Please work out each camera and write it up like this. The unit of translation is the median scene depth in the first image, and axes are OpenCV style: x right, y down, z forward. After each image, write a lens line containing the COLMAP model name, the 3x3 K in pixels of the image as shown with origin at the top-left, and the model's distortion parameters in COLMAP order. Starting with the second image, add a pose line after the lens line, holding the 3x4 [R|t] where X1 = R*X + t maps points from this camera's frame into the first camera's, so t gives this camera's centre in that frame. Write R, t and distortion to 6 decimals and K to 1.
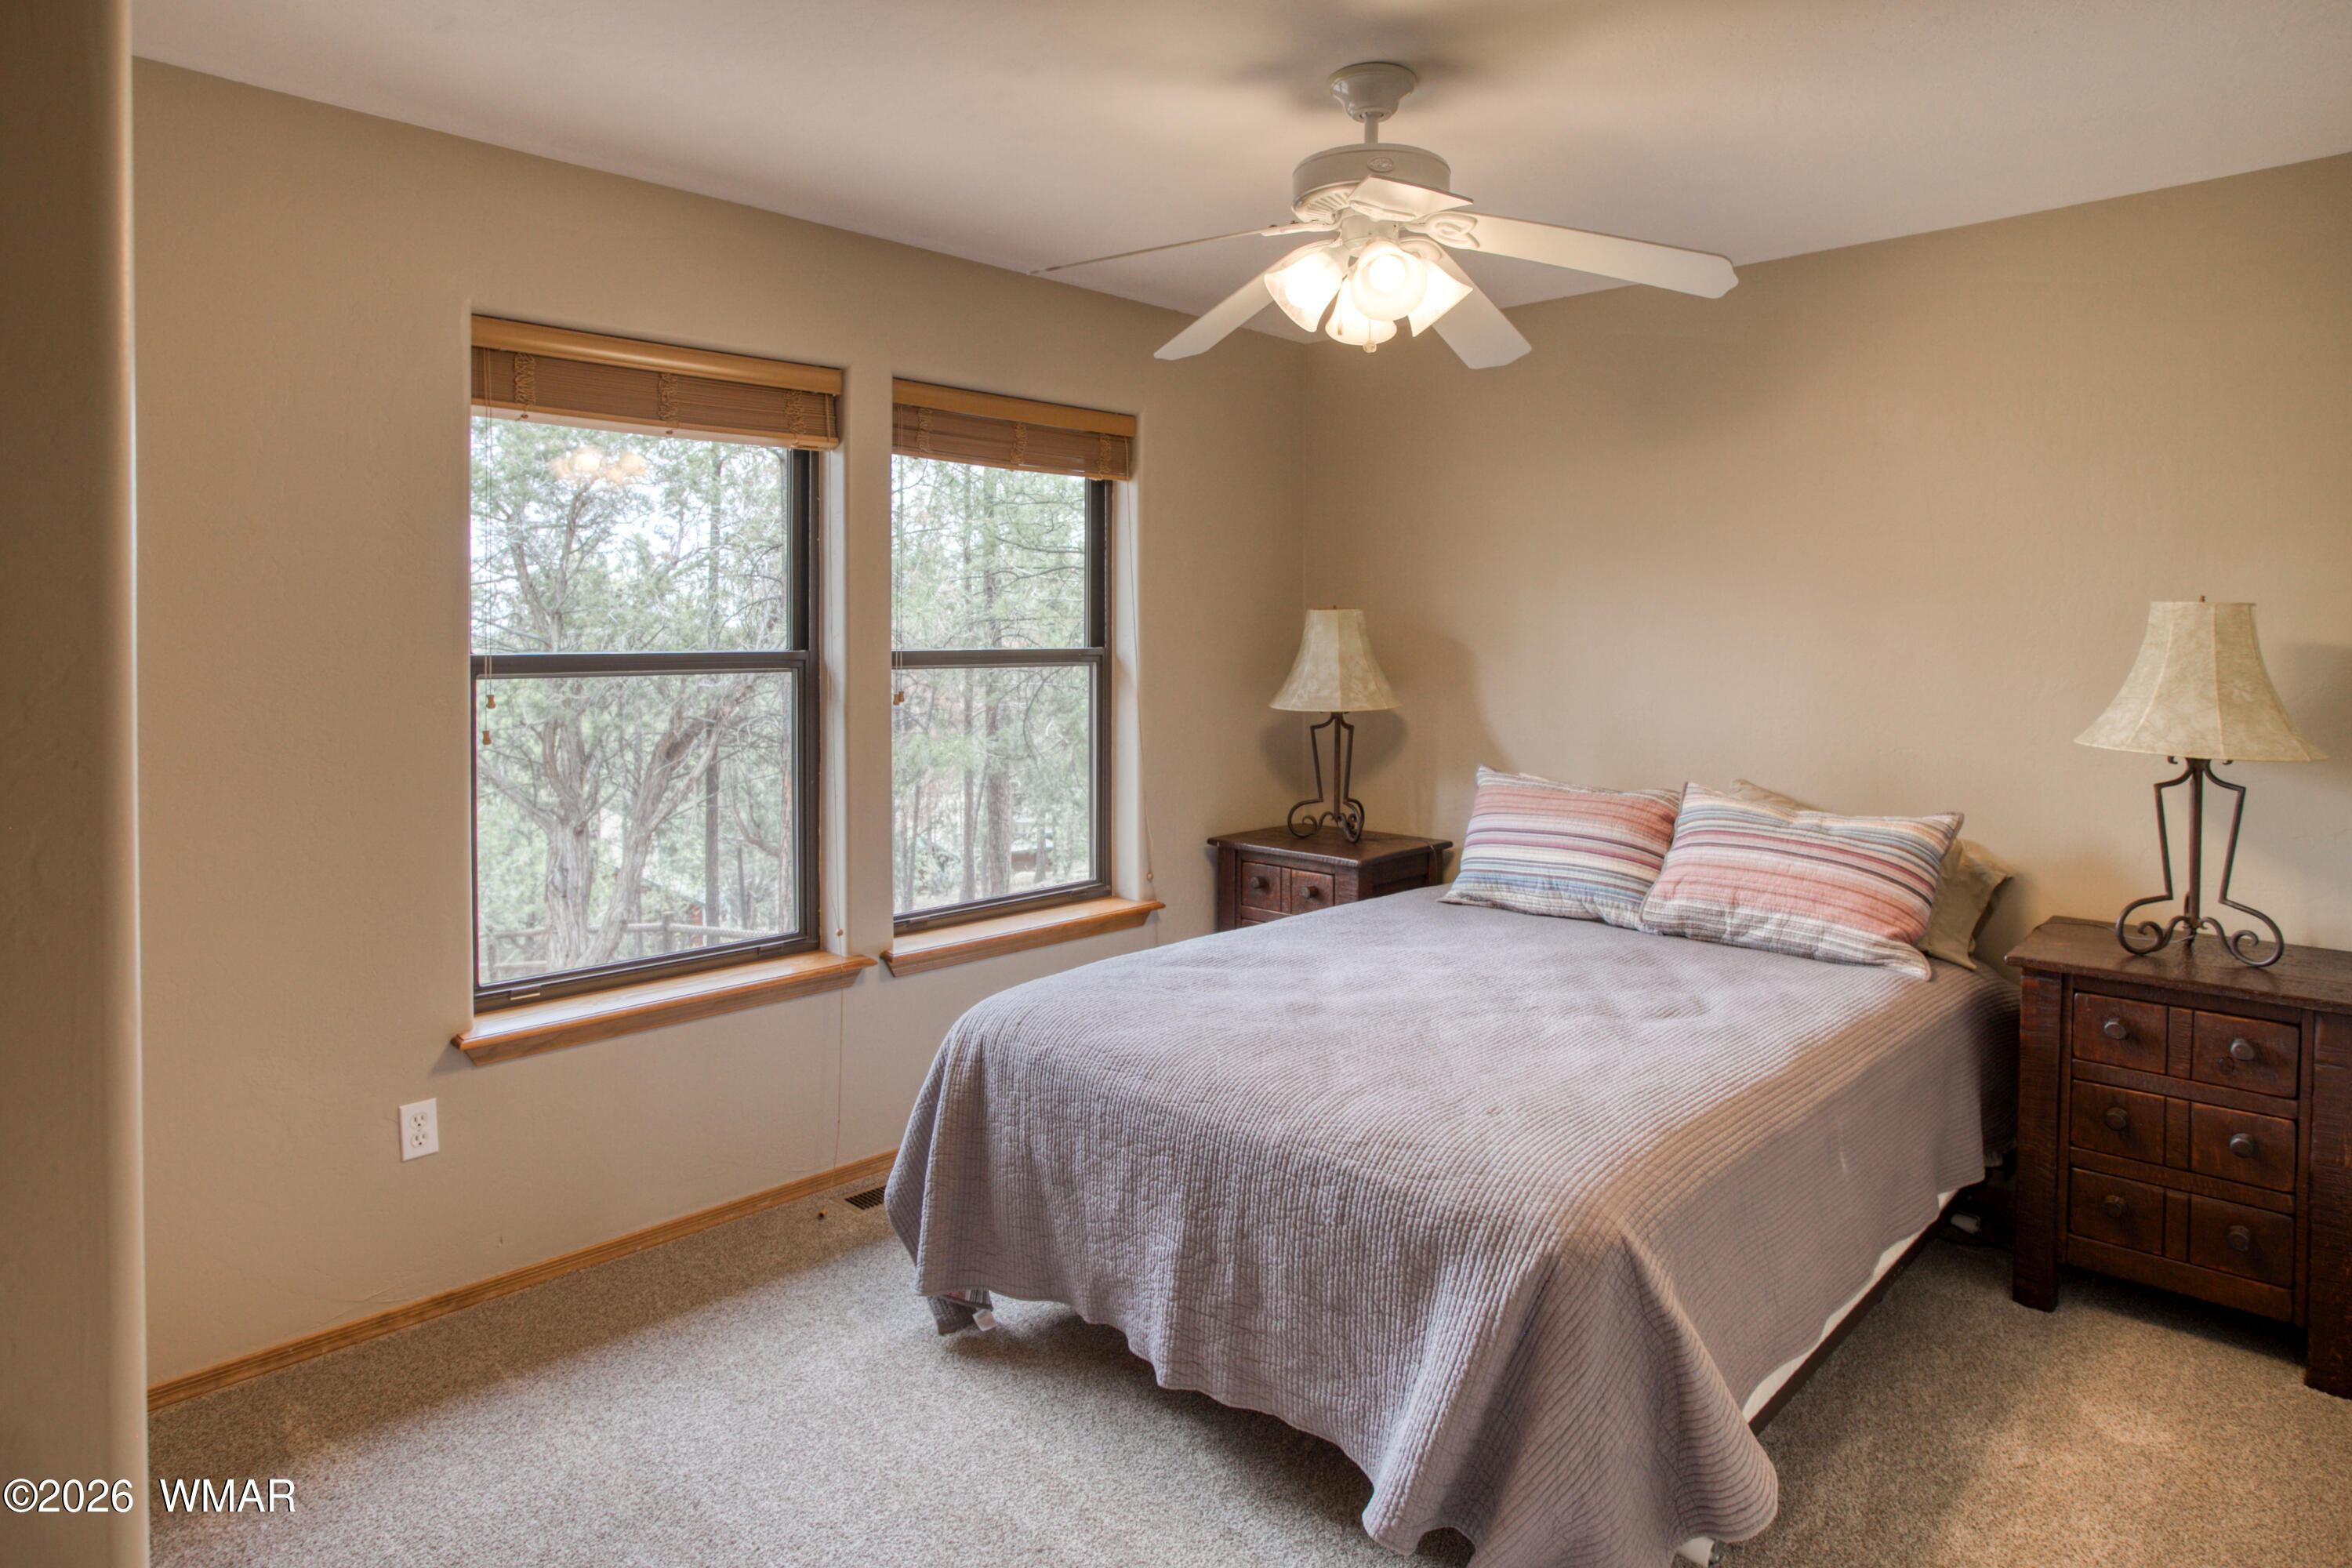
lens RADIAL K [[1346.3, 0, 1179.3], [0, 1346.3, 714.4], [0, 0, 1]] dist [-0.063576, 0.034696]
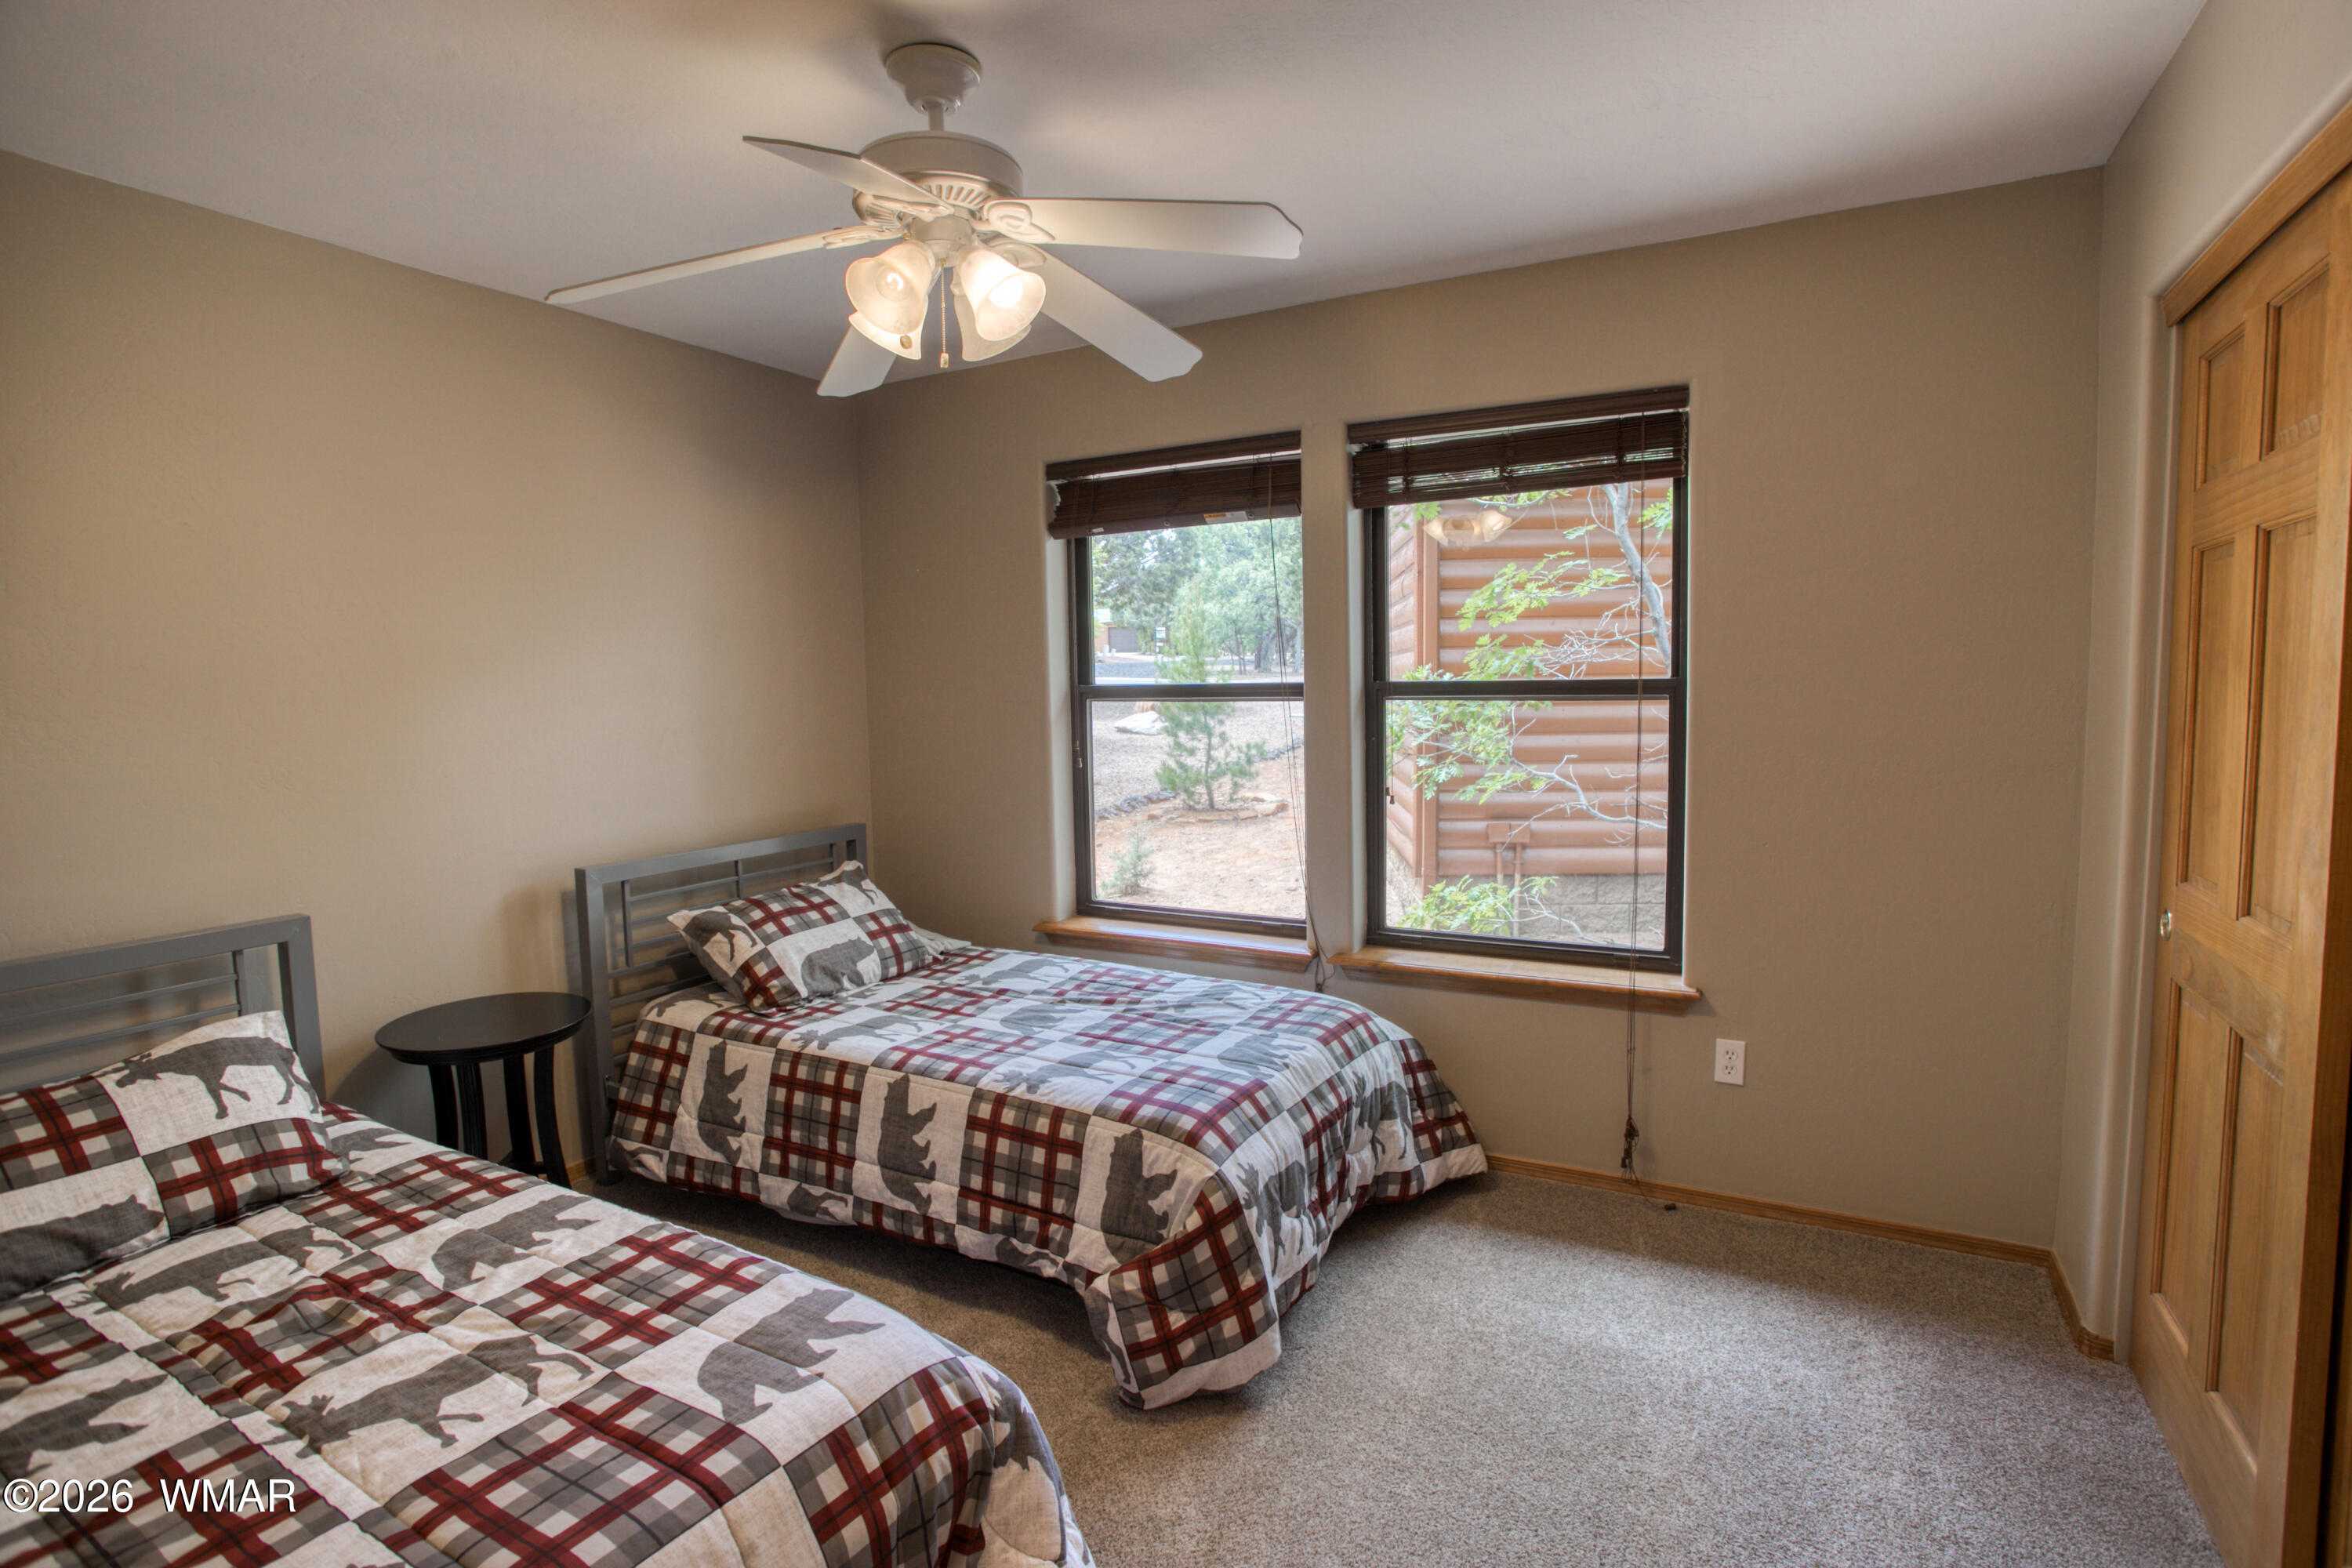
lens RADIAL K [[1069.2, 0, 1176.0], [0, 1069.2, 784.0], [0, 0, 1]] dist [-0.000621, -0.000029]
pose [[0.315590, 0.091322, -0.944491, 0.480966], [-0.034515, 0.995804, 0.084751, -0.030134], [0.948268, 0.005853, 0.317418, 0.494182]]
